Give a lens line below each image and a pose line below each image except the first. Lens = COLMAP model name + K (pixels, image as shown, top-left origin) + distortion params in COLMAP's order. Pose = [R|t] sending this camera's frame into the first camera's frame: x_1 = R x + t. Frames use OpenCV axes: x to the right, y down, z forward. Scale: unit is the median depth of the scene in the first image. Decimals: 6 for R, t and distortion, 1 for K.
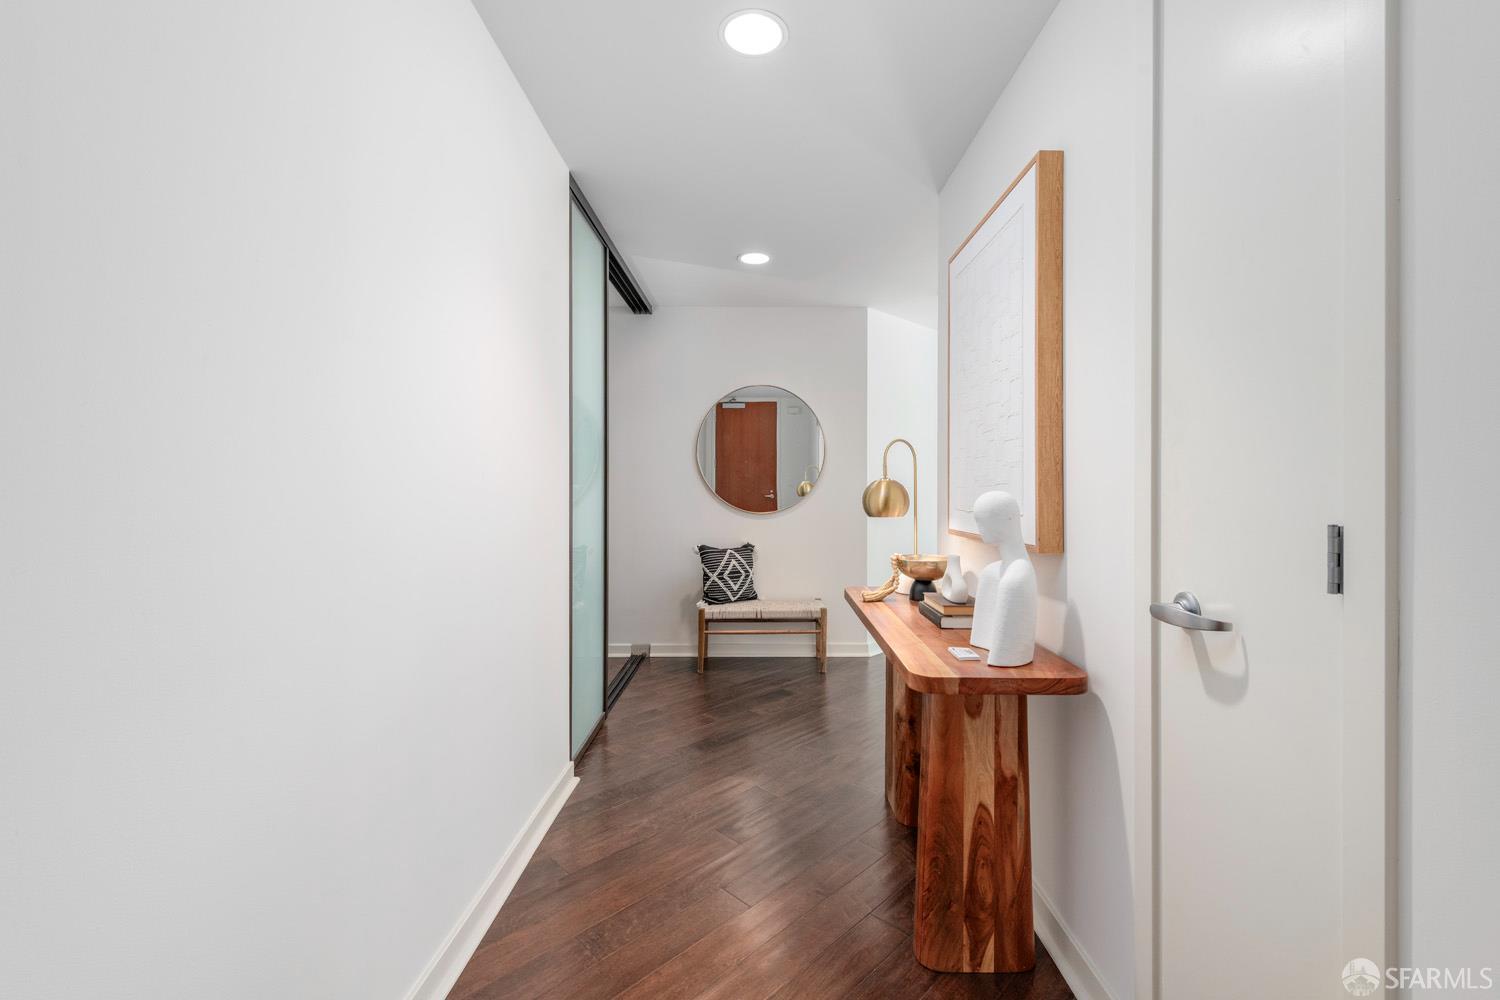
lens RADIAL K [[620.5, 0, 750.0], [0, 620.5, 500.0], [0, 0, 1]] dist [-0.000598, -0.000128]
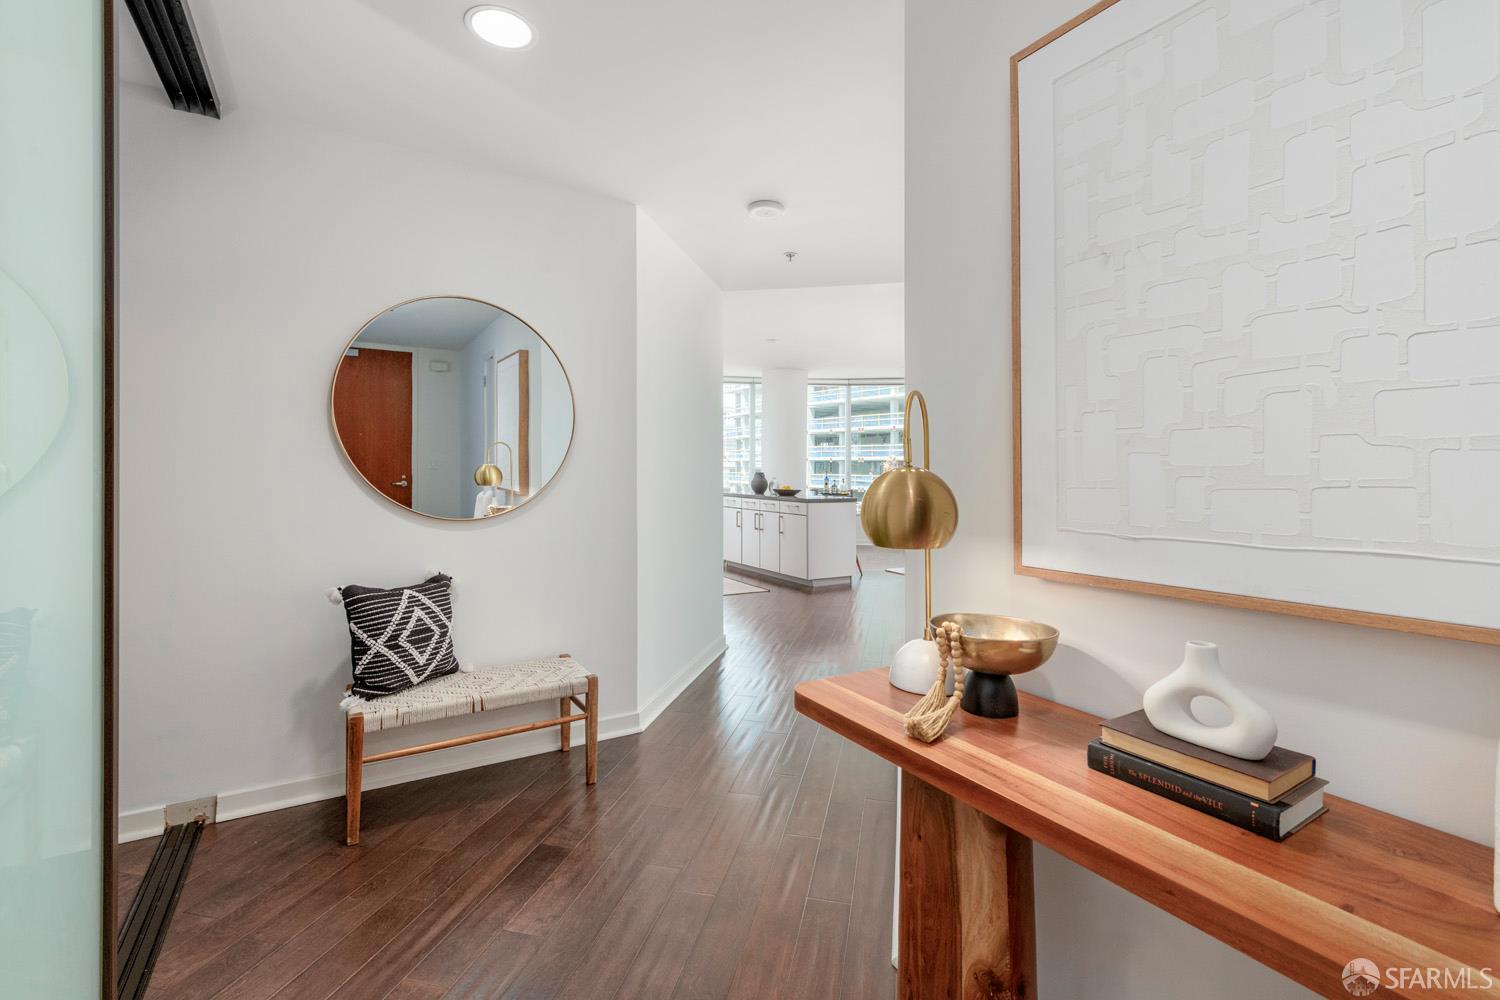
lens RADIAL K [[660.3, 0, 758.8], [0, 660.3, 484.9], [0, 0, 1]] dist [0.003492, -0.003601]
pose [[0.839838, -0.001996, 0.542834, -0.089228], [0.001671, 0.999998, 0.001092, -0.011900], [-0.542835, -0.000010, 0.839840, 0.349735]]
